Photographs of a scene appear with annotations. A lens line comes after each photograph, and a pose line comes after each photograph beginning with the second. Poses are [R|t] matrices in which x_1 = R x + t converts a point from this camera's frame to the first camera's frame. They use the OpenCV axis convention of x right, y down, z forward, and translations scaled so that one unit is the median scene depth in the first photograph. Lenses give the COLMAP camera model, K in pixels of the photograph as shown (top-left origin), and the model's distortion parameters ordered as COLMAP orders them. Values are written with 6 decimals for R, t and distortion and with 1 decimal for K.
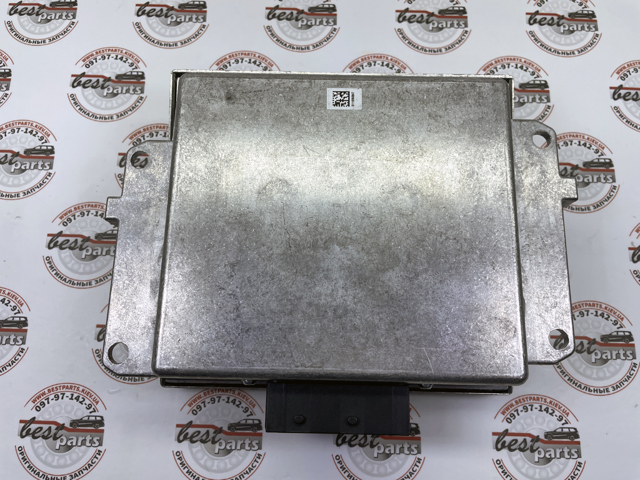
lens RADIAL K [[501.2, 0, 322.1], [0, 501.2, 246.7], [0, 0, 1]] dist [0.029659, -0.071690]
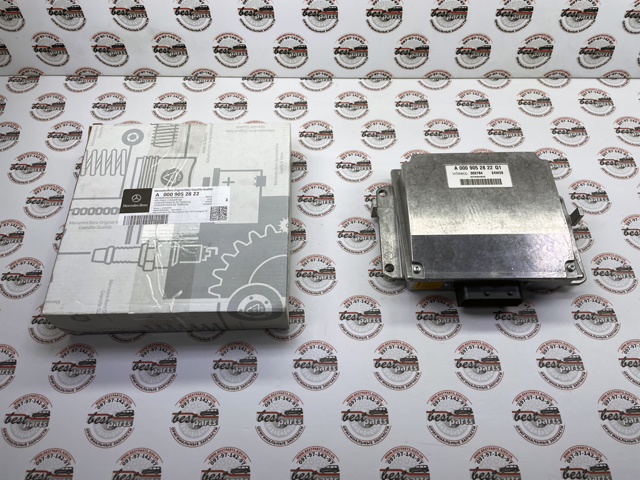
lens RADIAL K [[501.2, 0, 304.3], [0, 501.2, 245.7], [0, 0, 1]] dist [0.029659, -0.071690]
pose [[0.999487, -0.029194, -0.013138, -0.663891], [0.024563, 0.962512, -0.270125, 0.593311], [0.020532, 0.269664, 0.962736, -0.986820]]
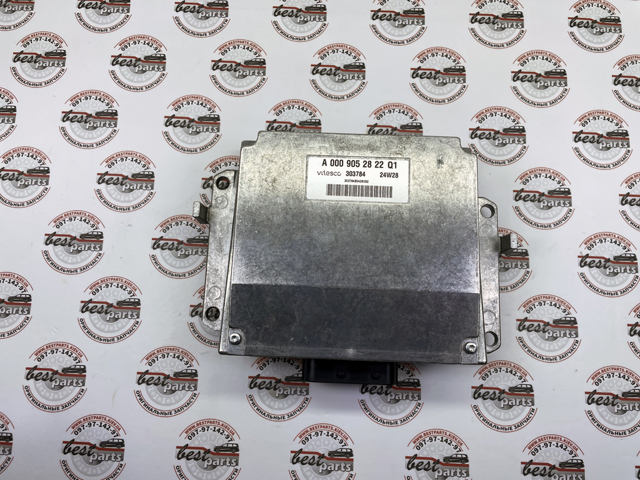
lens RADIAL K [[501.2, 0, 322.5], [0, 501.2, 242.8], [0, 0, 1]] dist [0.029659, -0.071690]
pose [[0.999820, 0.018204, -0.005397, -0.075612], [-0.017888, 0.998393, 0.053765, -0.095993], [0.006367, -0.053658, 0.998539, -0.367762]]
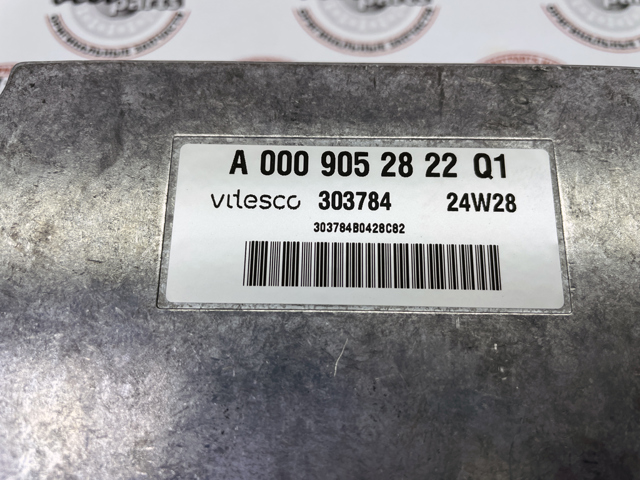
lens RADIAL K [[501.2, 0, 319.5], [0, 501.2, 239.4], [0, 0, 1]] dist [0.029659, -0.071690]
pose [[0.999961, -0.005468, 0.006913, -0.030384], [0.005674, 0.999531, -0.030094, -0.164385], [-0.006746, 0.030132, 0.999523, 0.531045]]
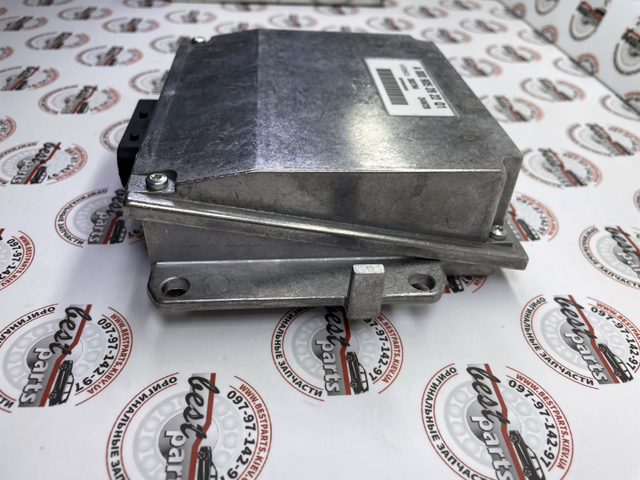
lens RADIAL K [[501.2, 0, 320.3], [0, 501.2, 238.9], [0, 0, 1]] dist [0.029659, -0.071690]
pose [[0.107370, 0.632783, -0.766849, 0.834486], [-0.981722, 0.189389, 0.018824, -0.001377], [0.157145, 0.750811, 0.641551, 0.461275]]
